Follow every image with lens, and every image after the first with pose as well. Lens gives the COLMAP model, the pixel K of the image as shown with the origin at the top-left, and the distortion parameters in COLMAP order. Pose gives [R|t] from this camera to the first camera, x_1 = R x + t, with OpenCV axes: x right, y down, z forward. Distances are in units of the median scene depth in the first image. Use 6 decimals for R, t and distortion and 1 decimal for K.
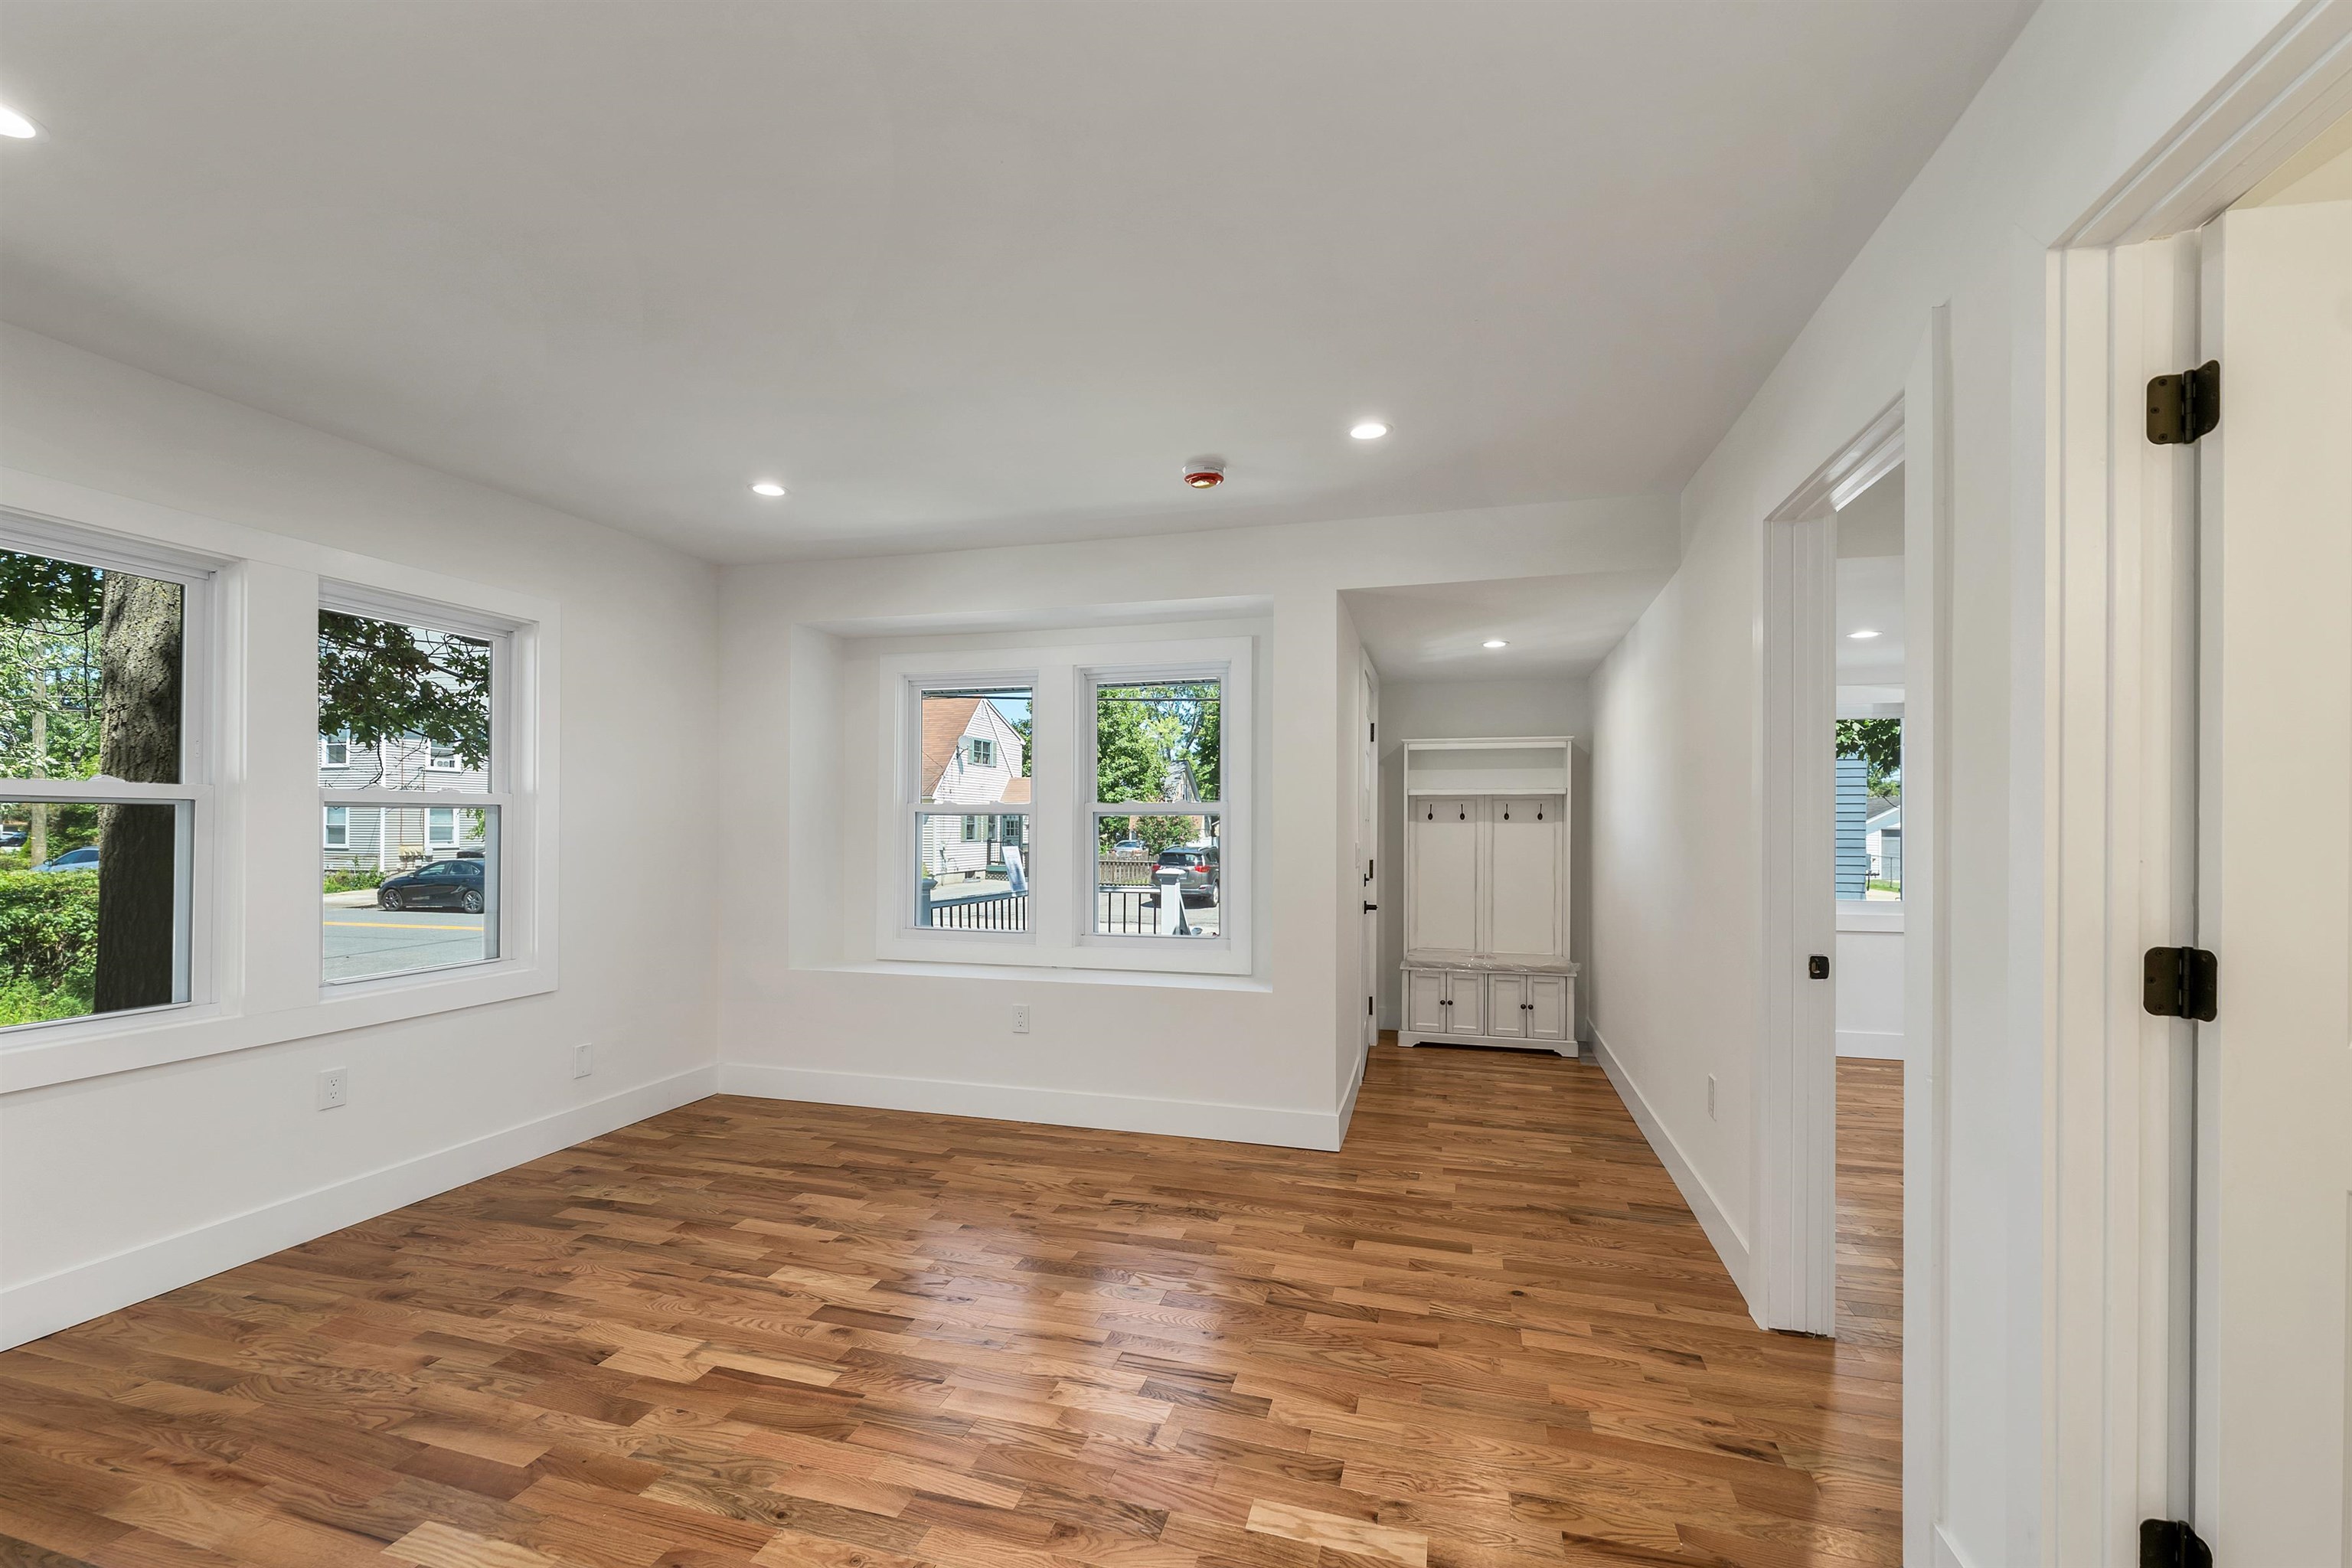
lens RADIAL K [[993.4, 0, 1183.2], [0, 993.4, 829.1], [0, 0, 1]] dist [0.001004, -0.000588]
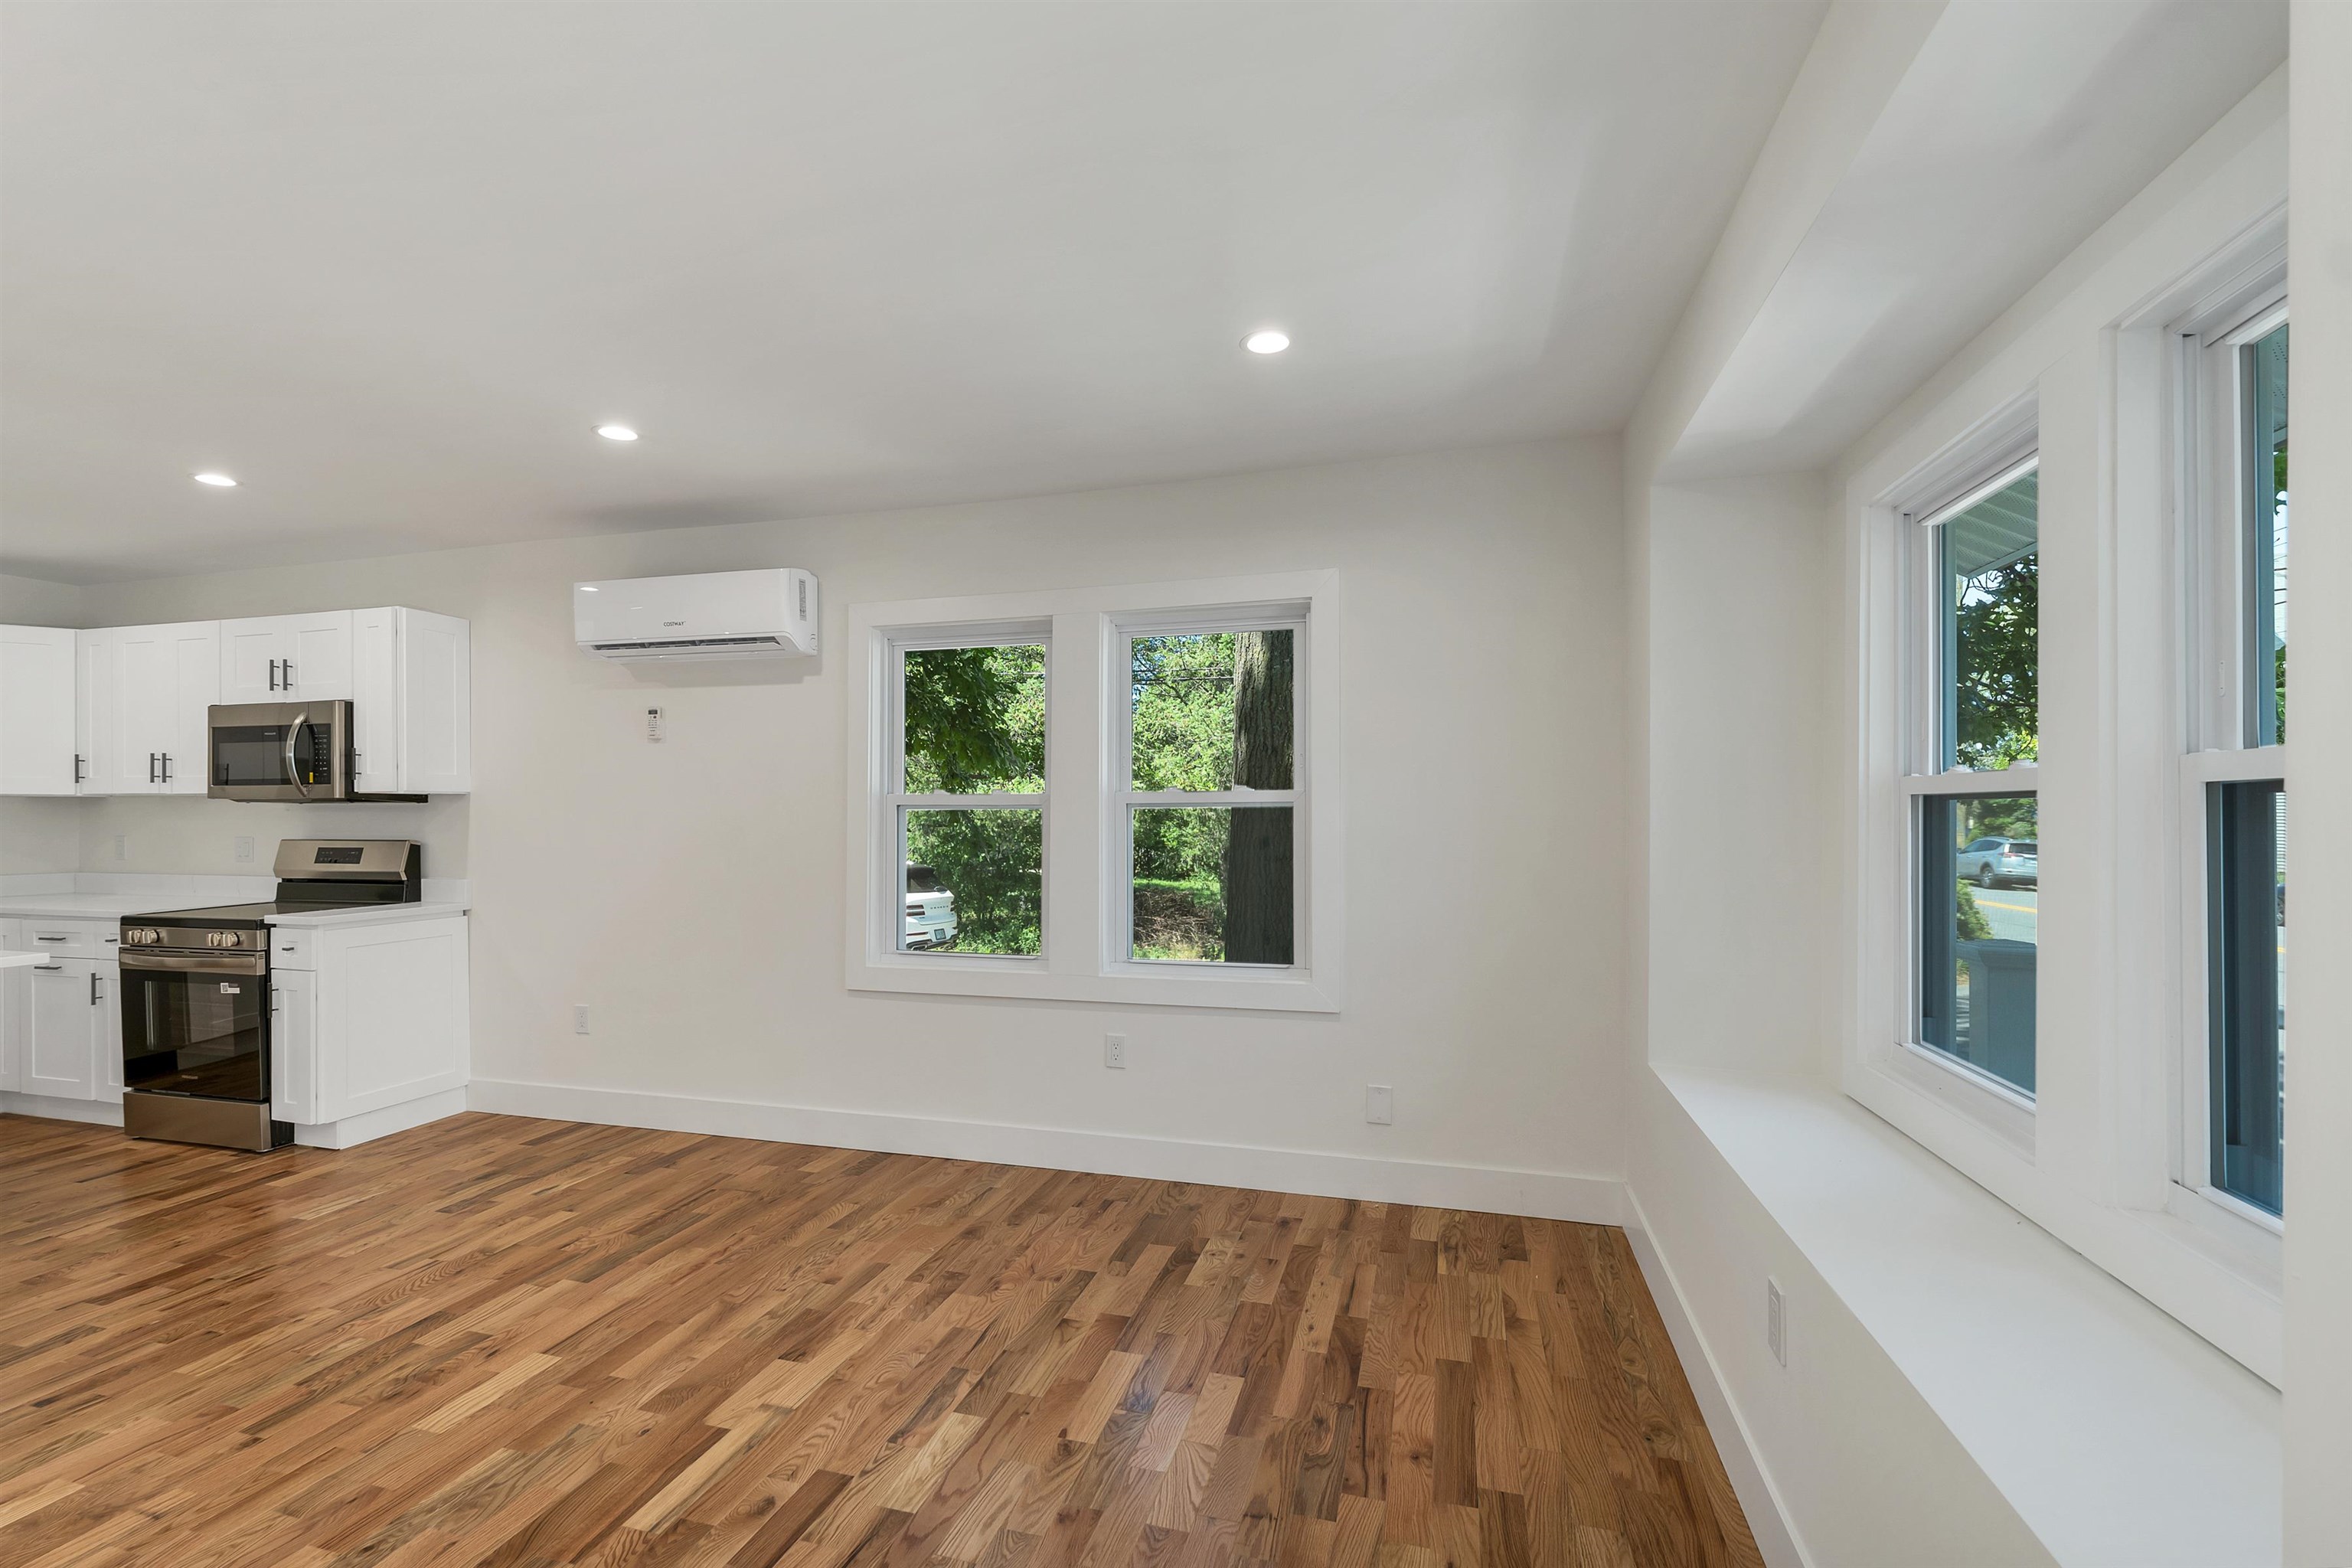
lens RADIAL K [[1021.4, 0, 1130.3], [0, 1021.4, 813.3], [0, 0, 1]] dist [-0.005605, -0.000186]
pose [[-0.014759, -0.008137, -0.999858, 0.280496], [-0.002531, 0.999964, -0.008100, -0.005622], [0.999888, 0.002411, -0.014779, 0.861214]]
